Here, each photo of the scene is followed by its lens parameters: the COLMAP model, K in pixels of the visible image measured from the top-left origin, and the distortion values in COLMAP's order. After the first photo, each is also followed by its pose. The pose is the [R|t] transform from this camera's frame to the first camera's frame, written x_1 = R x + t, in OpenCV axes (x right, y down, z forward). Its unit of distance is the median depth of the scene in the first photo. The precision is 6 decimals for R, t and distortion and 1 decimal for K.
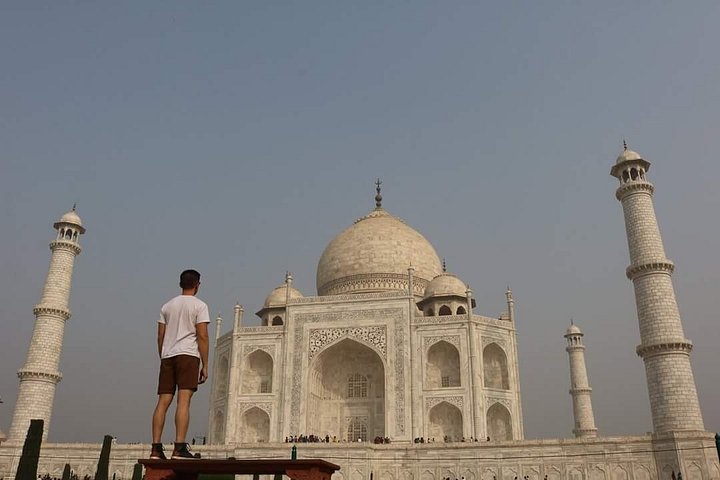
lens RADIAL K [[613.1, 0, 360.0], [0, 613.1, 240.0], [0, 0, 1]] dist [-0.176965, 0.126013]
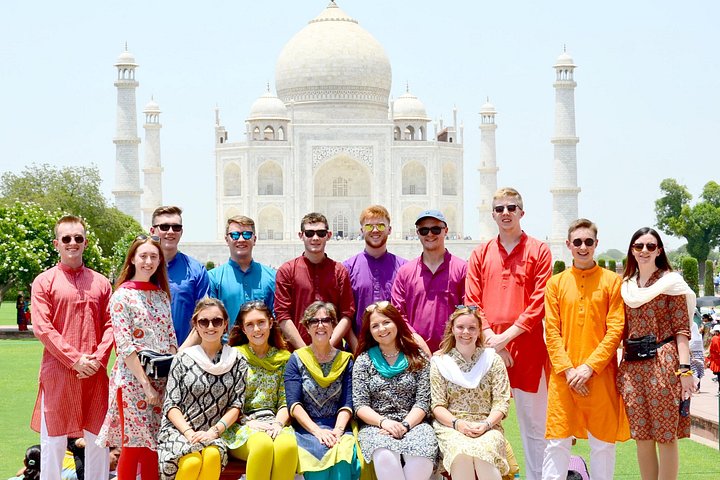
lens RADIAL K [[1498.7, 0, 360.0], [0, 1498.7, 240.0], [0, 0, 1]] dist [-0.013742, 0.152757]
pose [[0.951596, -0.004750, 0.307314, -0.960822], [-0.114689, 0.922171, 0.369389, -0.849830], [-0.285150, -0.386754, 0.876989, -1.871719]]
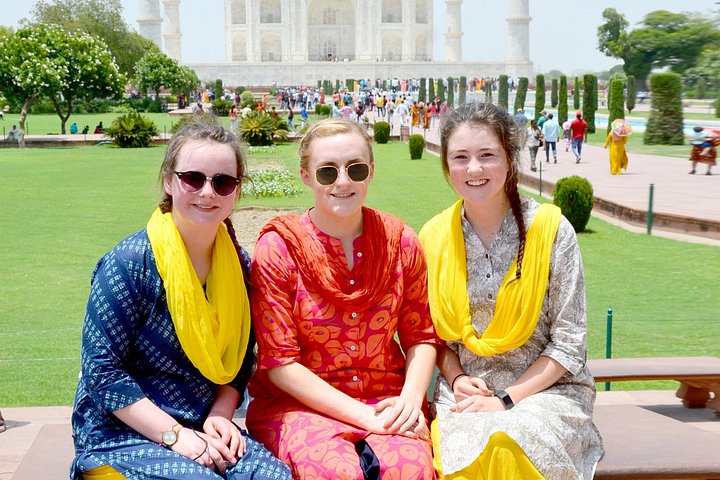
lens RADIAL K [[1498.7, 0, 360.0], [0, 1498.7, 240.0], [0, 0, 1]] dist [-0.013742, 0.152757]
pose [[0.950775, -0.043896, 0.306757, -1.133161], [-0.115113, 0.869050, 0.481145, -1.110783], [-0.287708, -0.492772, 0.821218, -2.429316]]
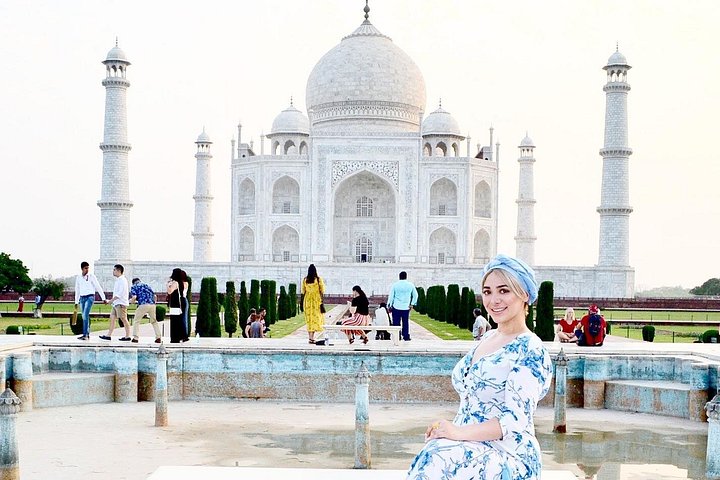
lens RADIAL K [[925.2, 0, 344.0], [0, 925.2, 323.6], [0, 0, 1]] dist [-0.102736, -0.032634]
pose [[0.978679, 0.000873, 0.205396, -0.426045], [-0.090528, 0.899456, 0.427532, -0.331676], [-0.184371, -0.437010, 0.880357, -0.699995]]
